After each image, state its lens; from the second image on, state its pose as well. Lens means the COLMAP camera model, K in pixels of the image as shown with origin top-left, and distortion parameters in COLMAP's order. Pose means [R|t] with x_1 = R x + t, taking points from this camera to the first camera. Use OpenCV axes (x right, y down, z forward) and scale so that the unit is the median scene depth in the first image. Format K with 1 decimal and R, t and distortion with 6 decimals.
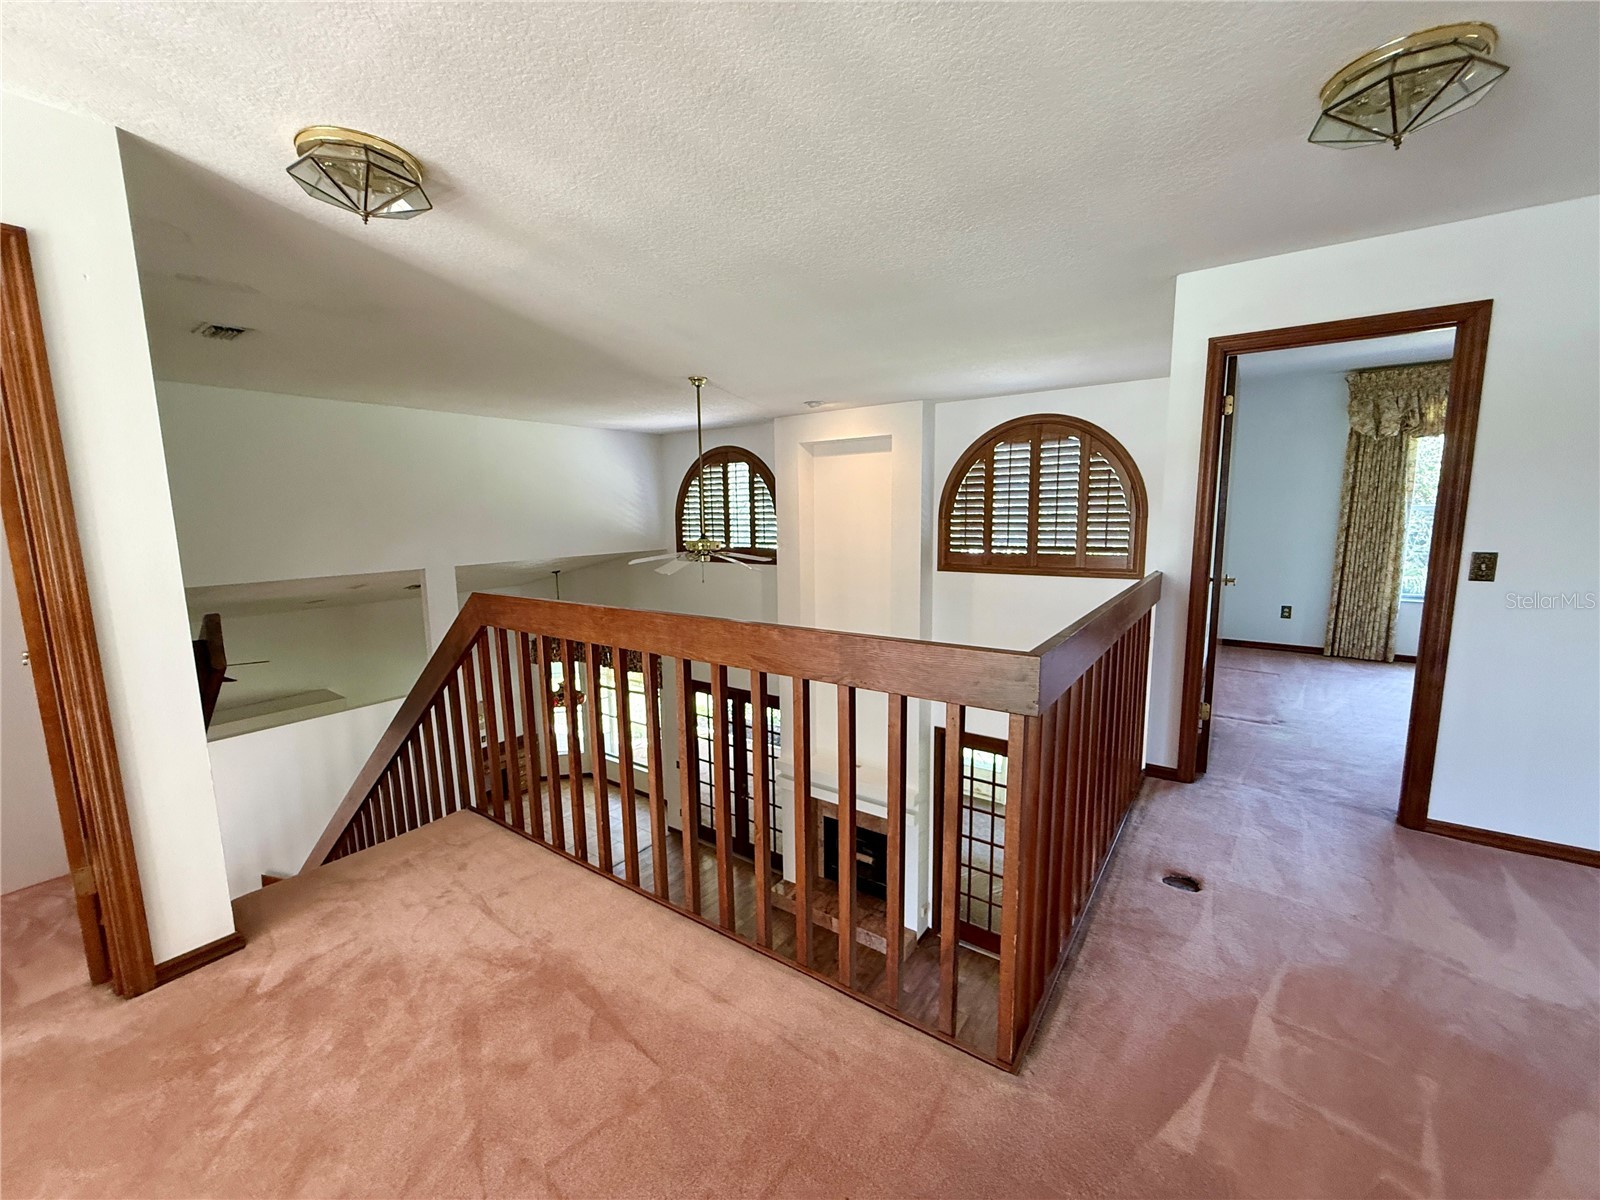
lens RADIAL K [[638.4, 0, 798.3], [0, 638.4, 600.2], [0, 0, 1]] dist [-0.000027, -0.000011]
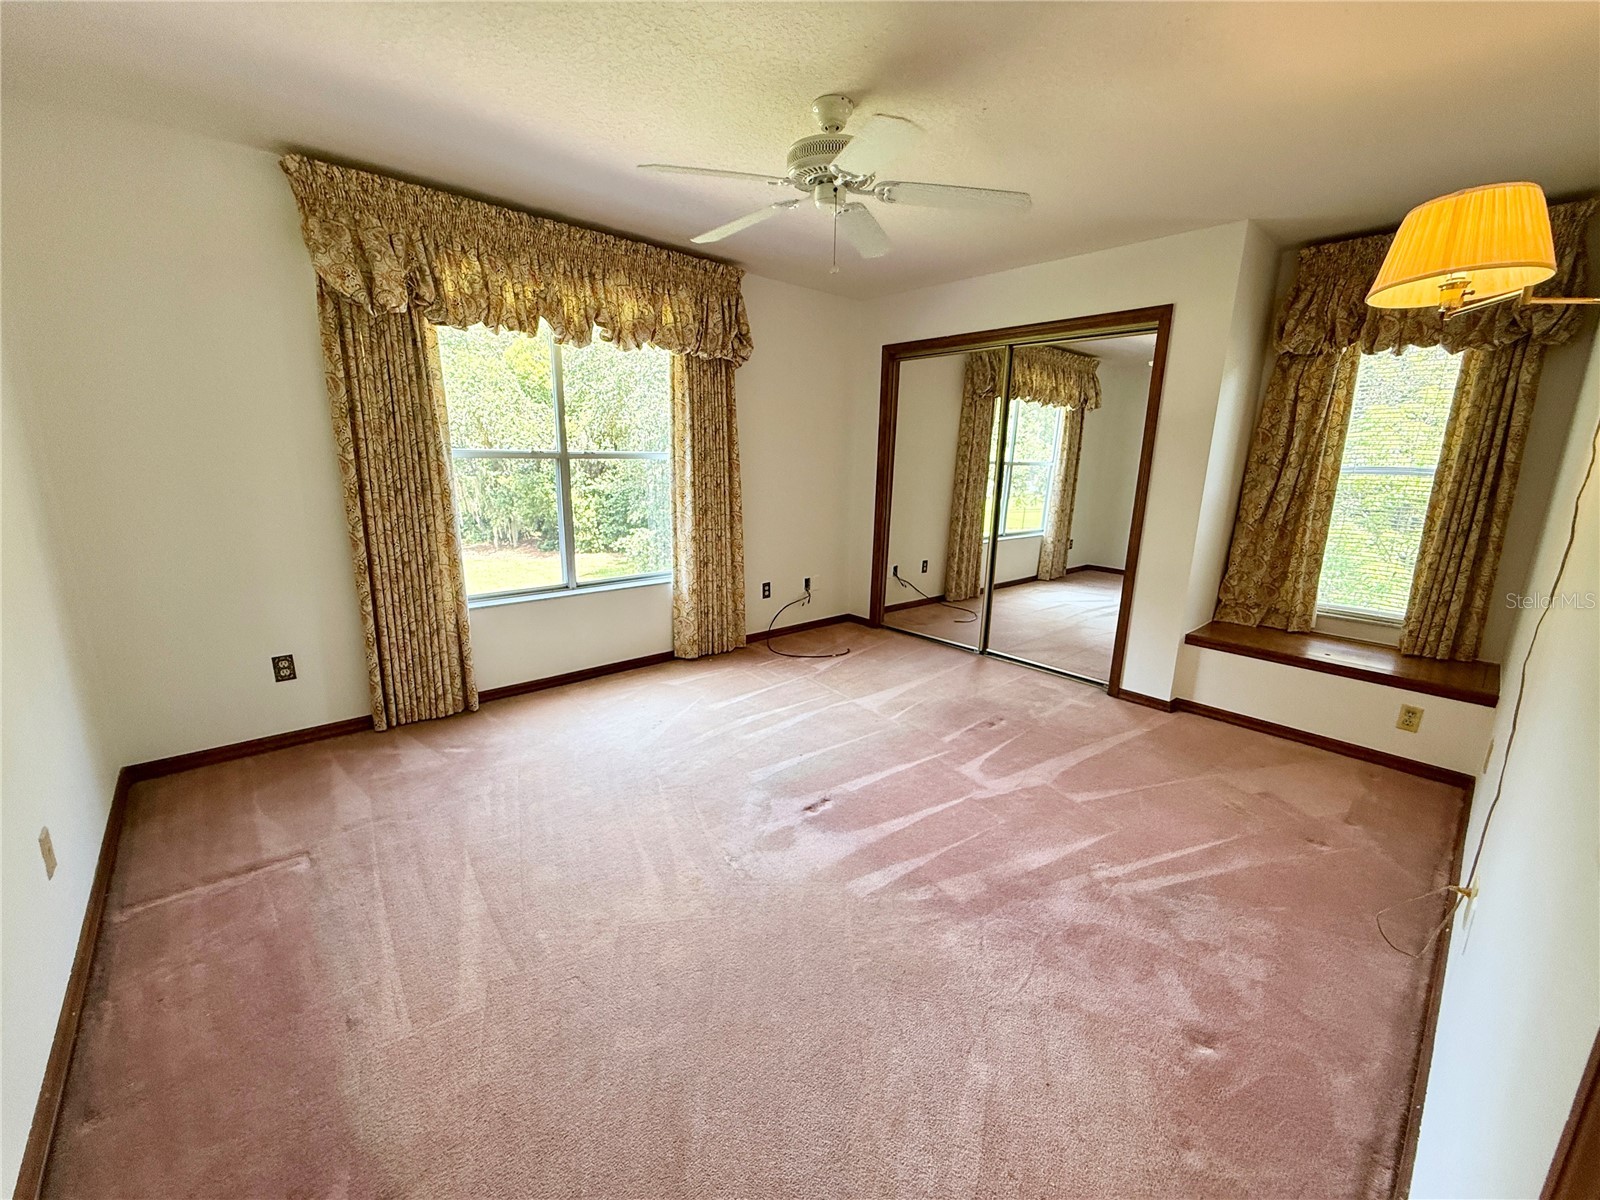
lens RADIAL K [[638.4, 0, 795.2], [0, 638.4, 604.0], [0, 0, 1]] dist [-0.000027, -0.000011]
pose [[0.227142, -0.201113, 0.952869, 0.777614], [0.119401, 0.976813, 0.177704, -0.132191], [-0.966514, 0.073410, 0.245888, 0.976332]]
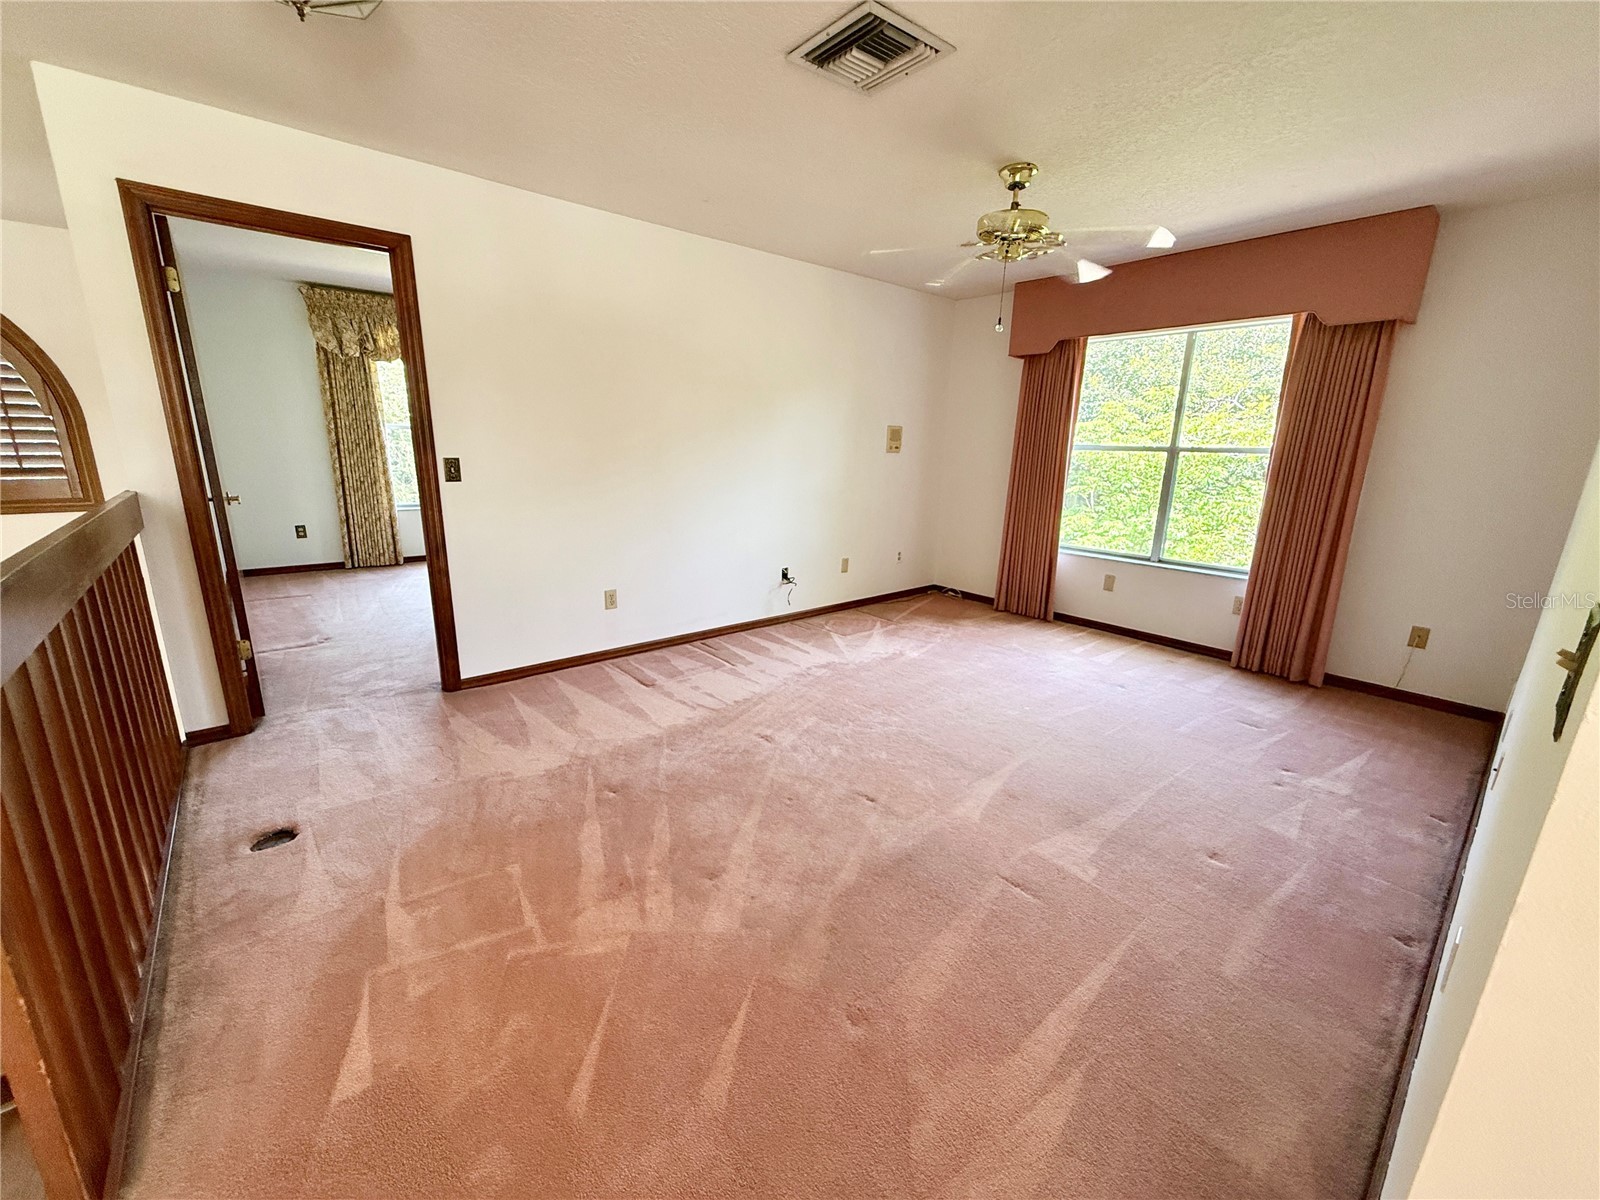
lens RADIAL K [[638.4, 0, 792.2], [0, 638.4, 599.7], [0, 0, 1]] dist [-0.000027, -0.000011]
pose [[0.248212, -0.218045, 0.943847, 0.013195], [0.108246, 0.974479, 0.196655, 0.017815], [-0.962639, 0.053356, 0.265480, 0.045115]]
